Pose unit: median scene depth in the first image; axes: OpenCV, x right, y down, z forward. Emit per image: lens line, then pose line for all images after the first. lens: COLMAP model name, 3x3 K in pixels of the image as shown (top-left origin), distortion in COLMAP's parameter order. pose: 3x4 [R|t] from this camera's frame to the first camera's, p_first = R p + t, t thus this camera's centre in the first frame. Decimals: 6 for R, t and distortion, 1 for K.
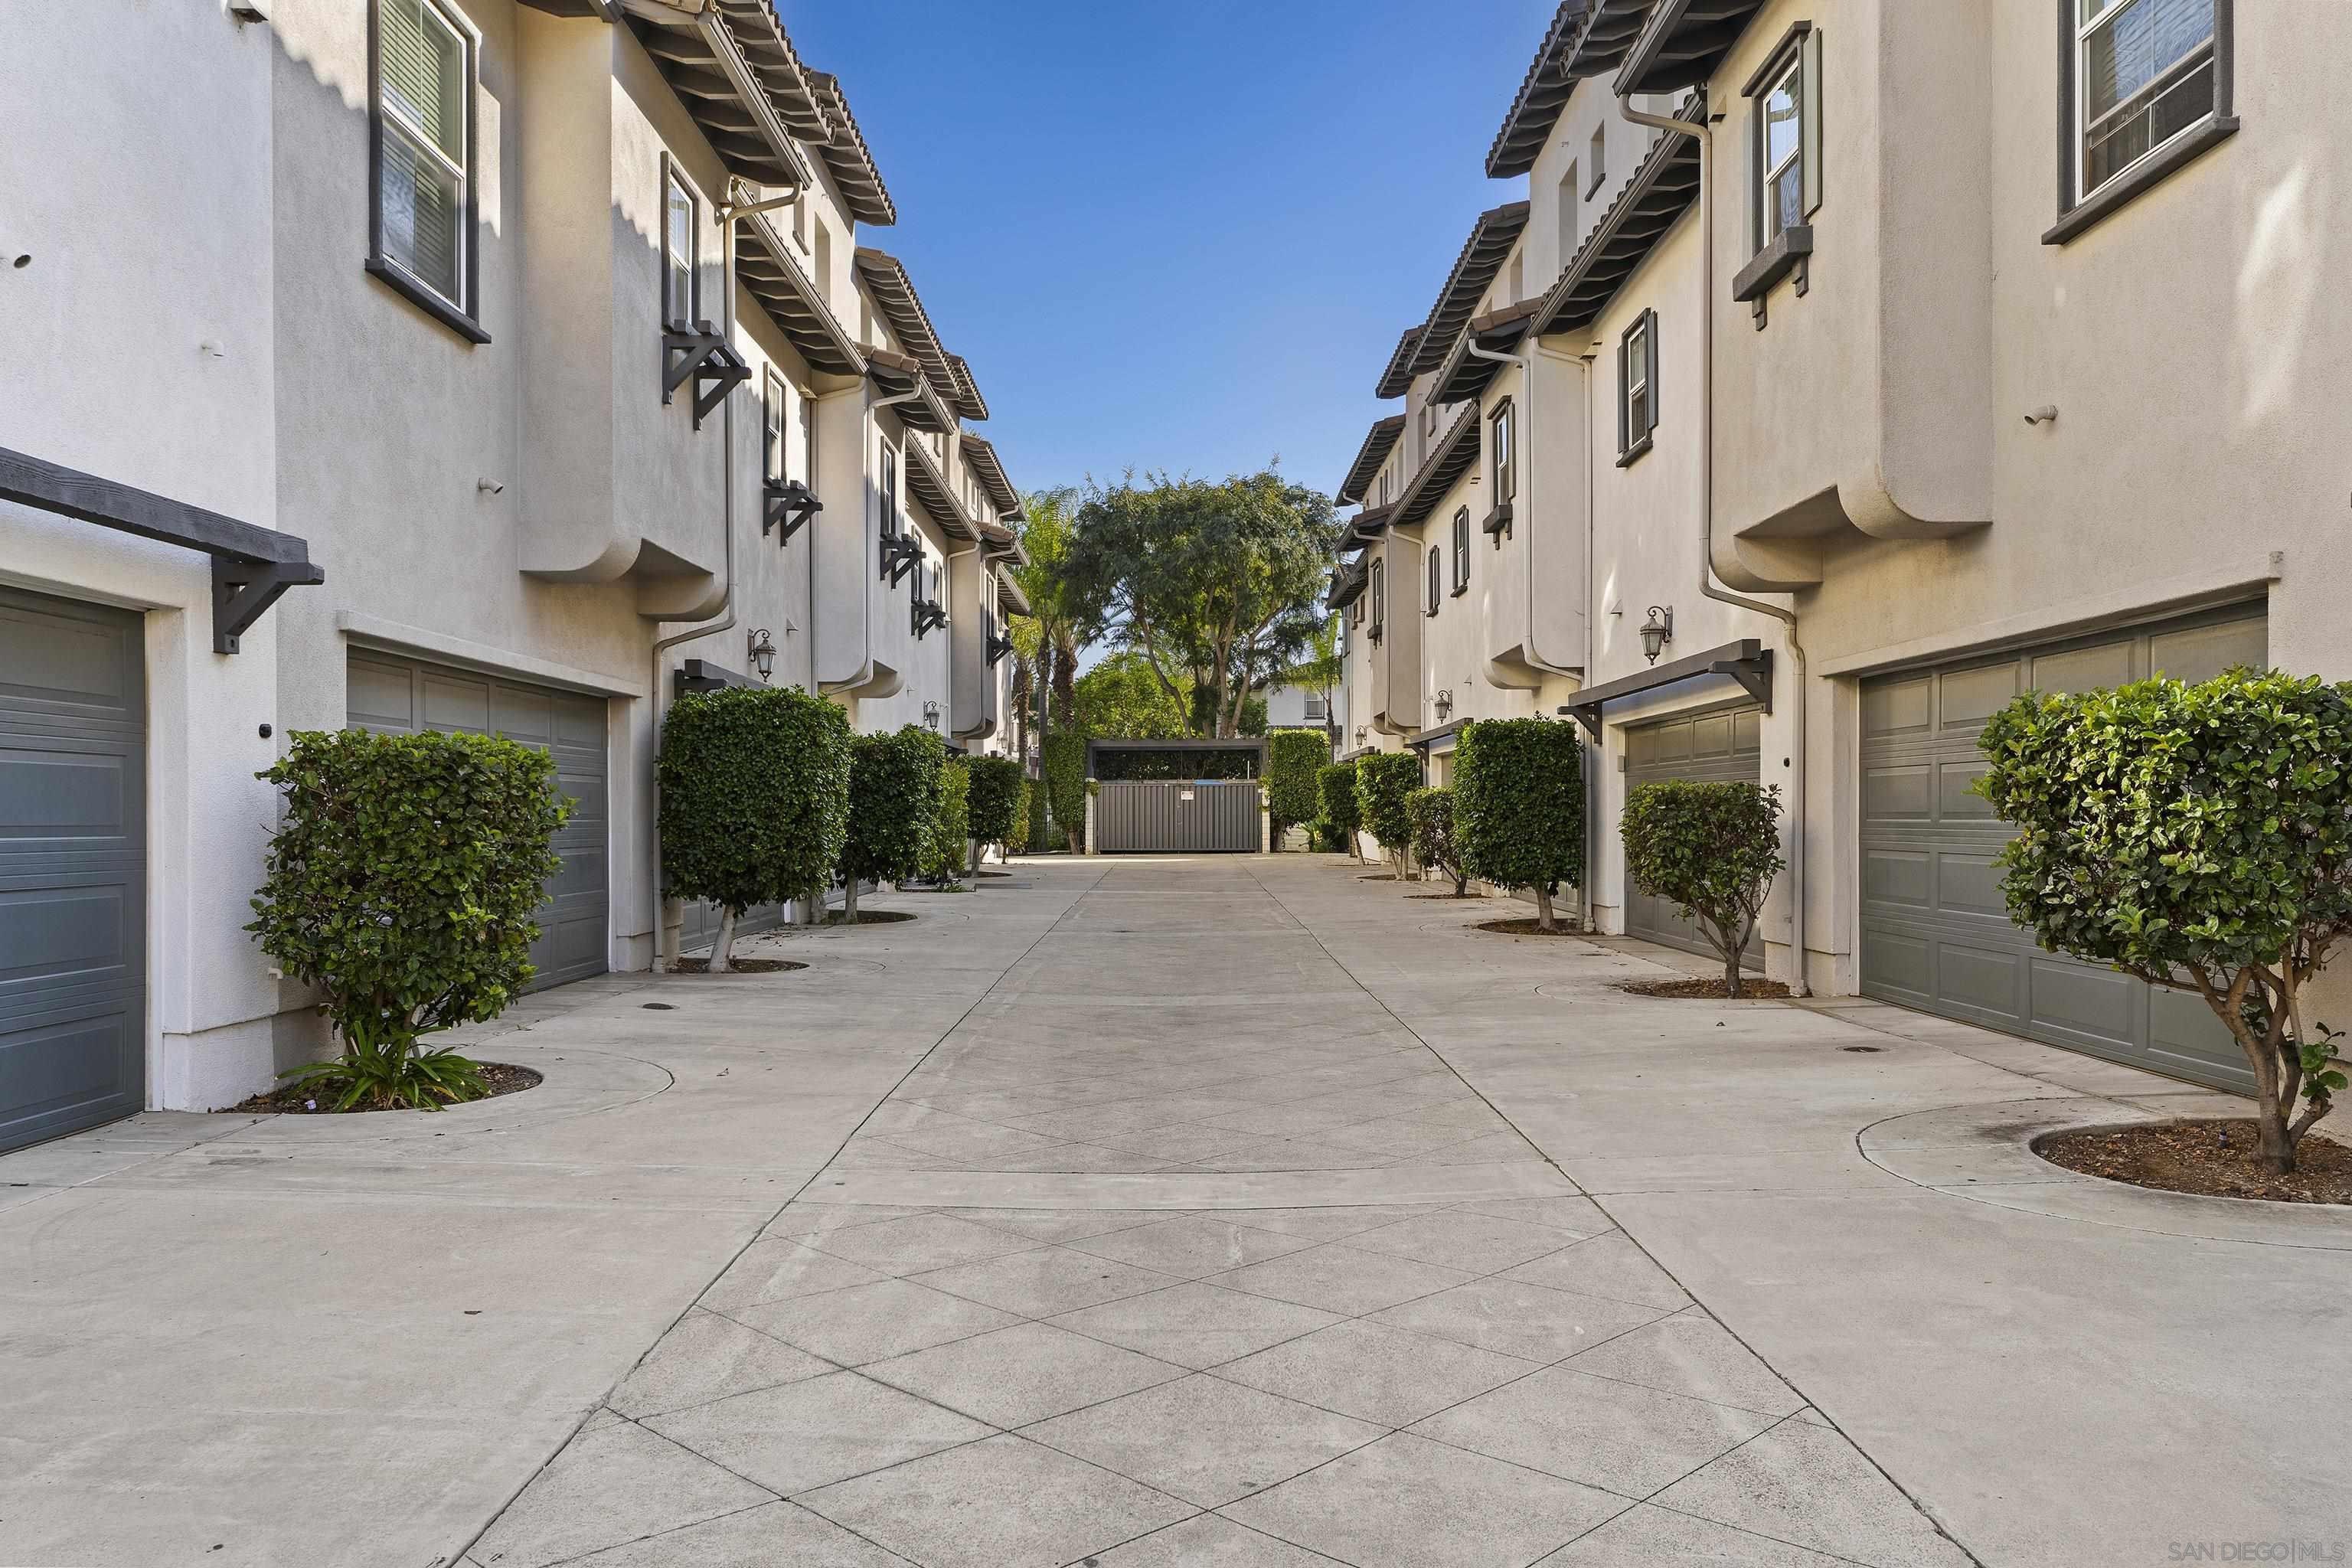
lens RADIAL K [[1765.7, 0, 1176.0], [0, 1765.7, 784.0], [0, 0, 1]] dist [0.000283, 0.000006]
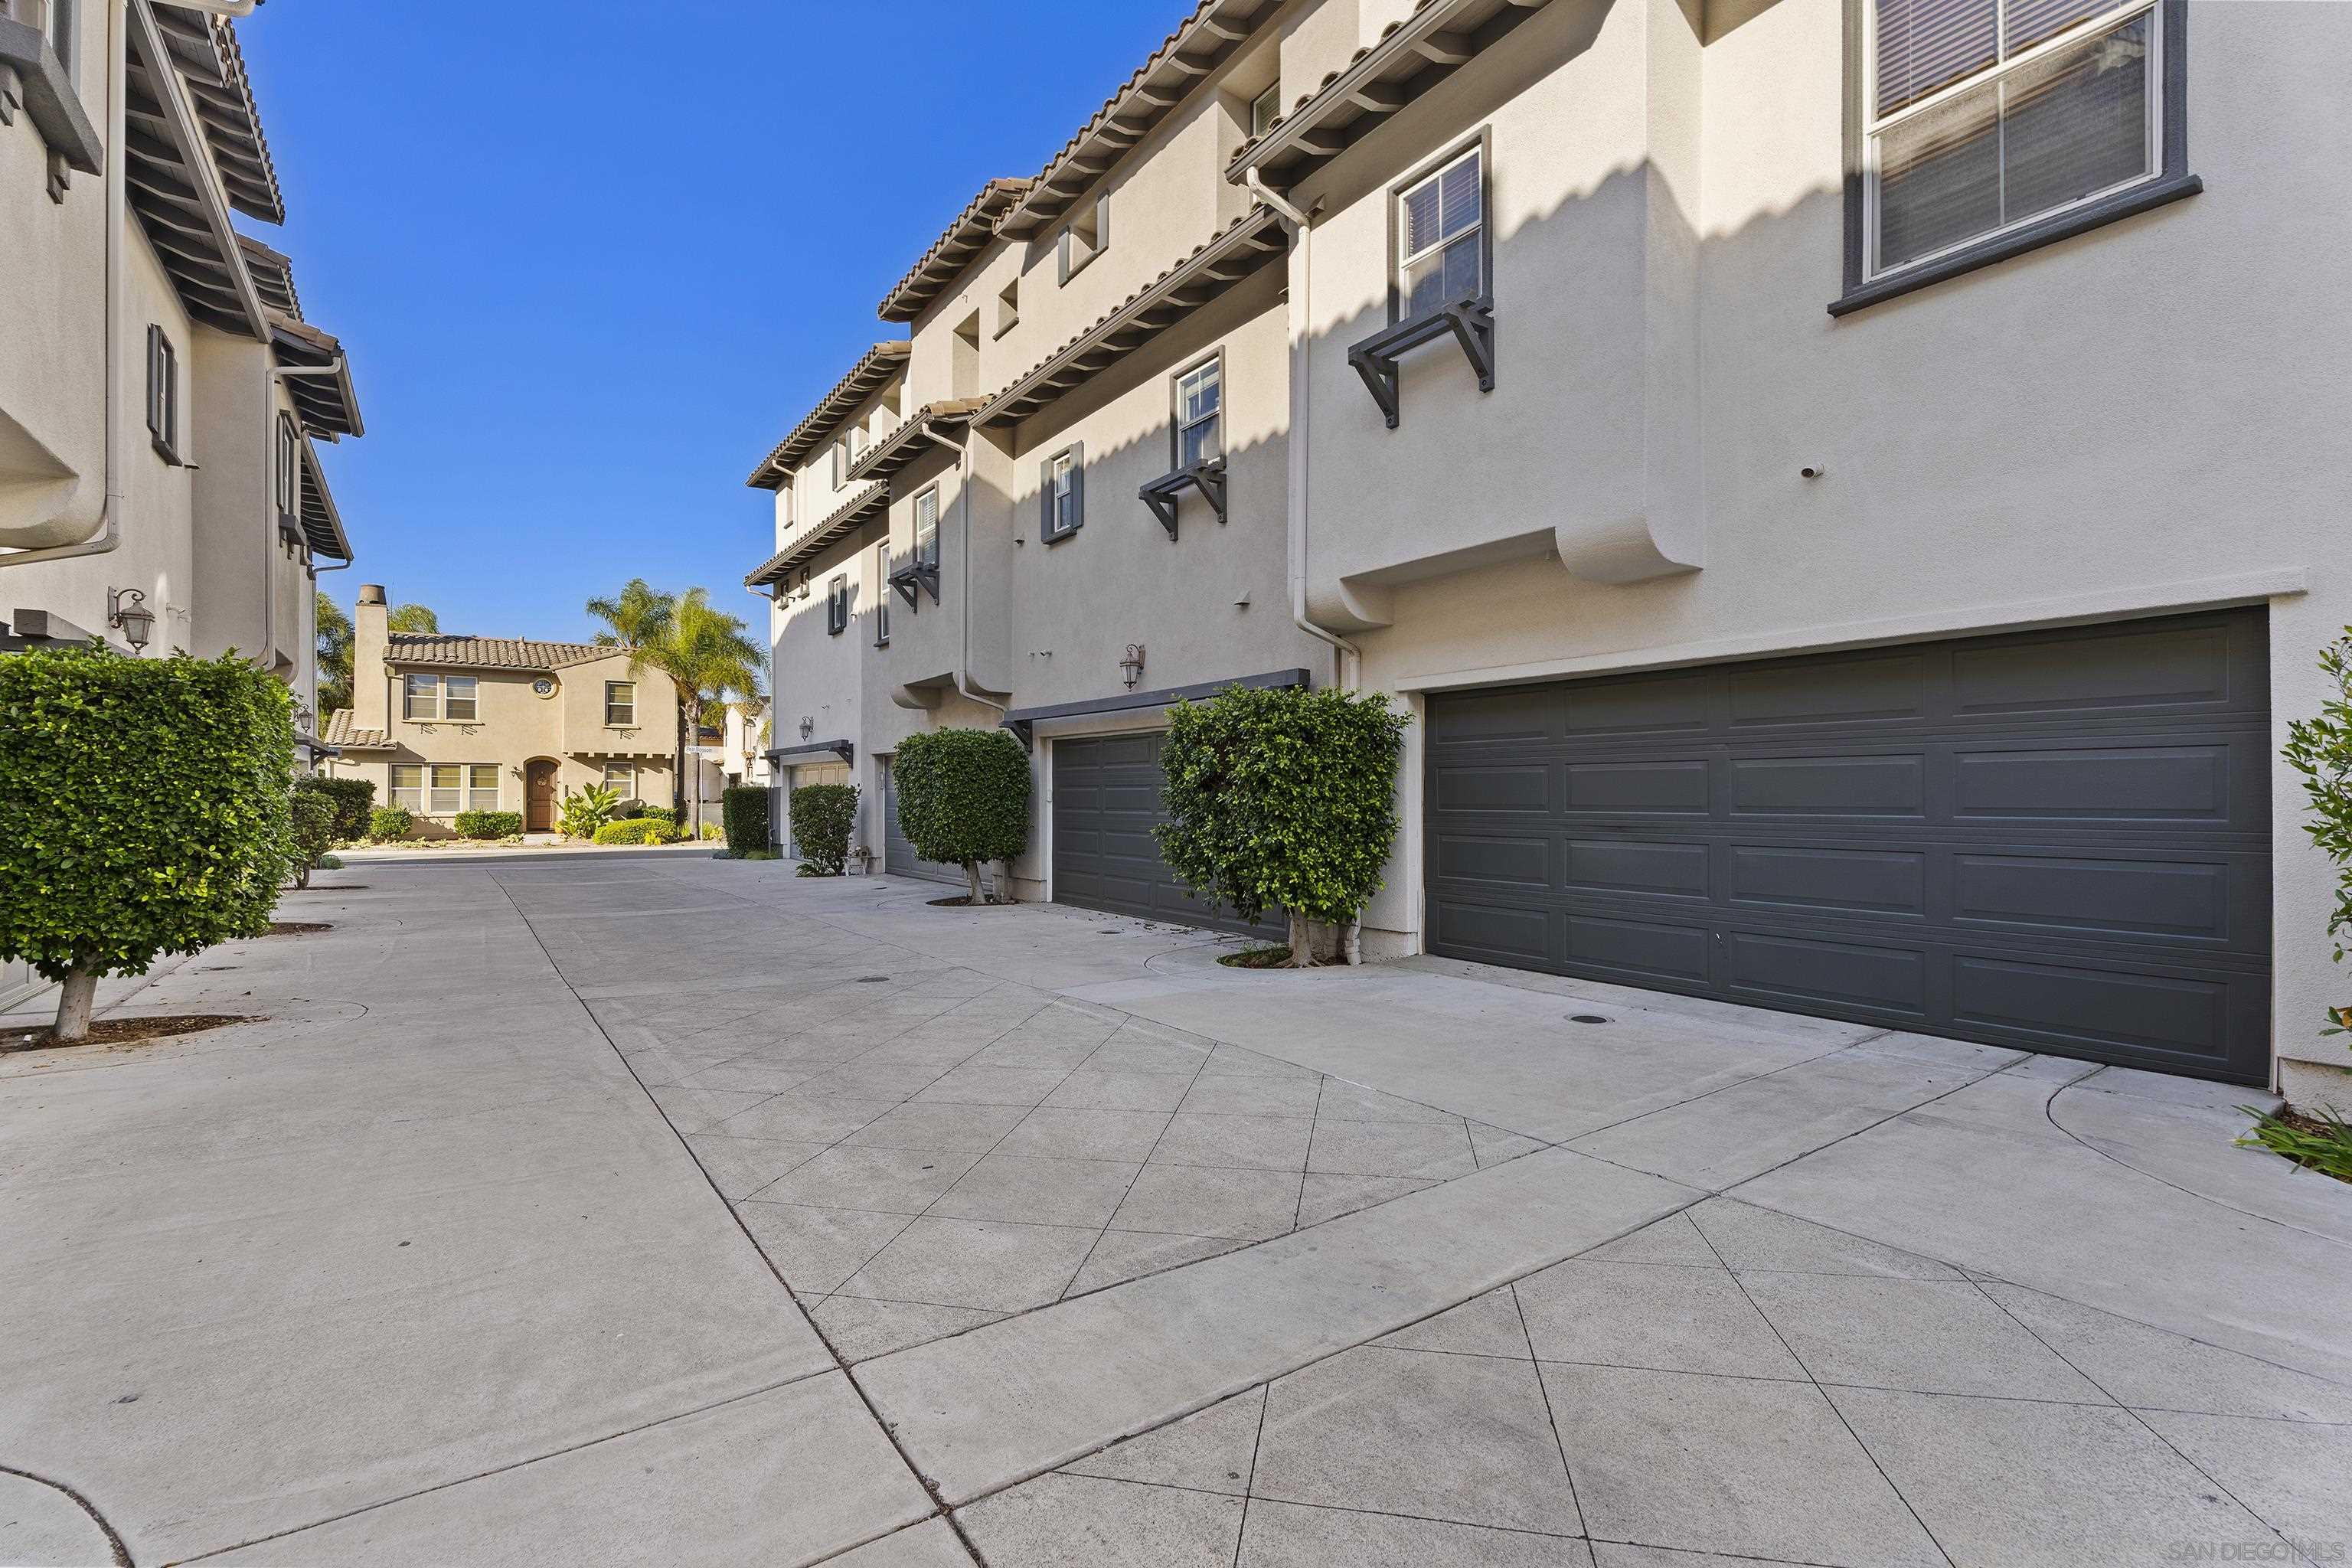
lens RADIAL K [[1057.6, 0, 1176.0], [0, 1057.6, 784.0], [0, 0, 1]] dist [-0.000433, 0.000089]
pose [[0.823058, 0.014363, 0.567775, -0.109931], [-0.010408, 0.999894, -0.010208, 0.006086], [-0.567861, 0.002493, 0.823120, 0.299674]]
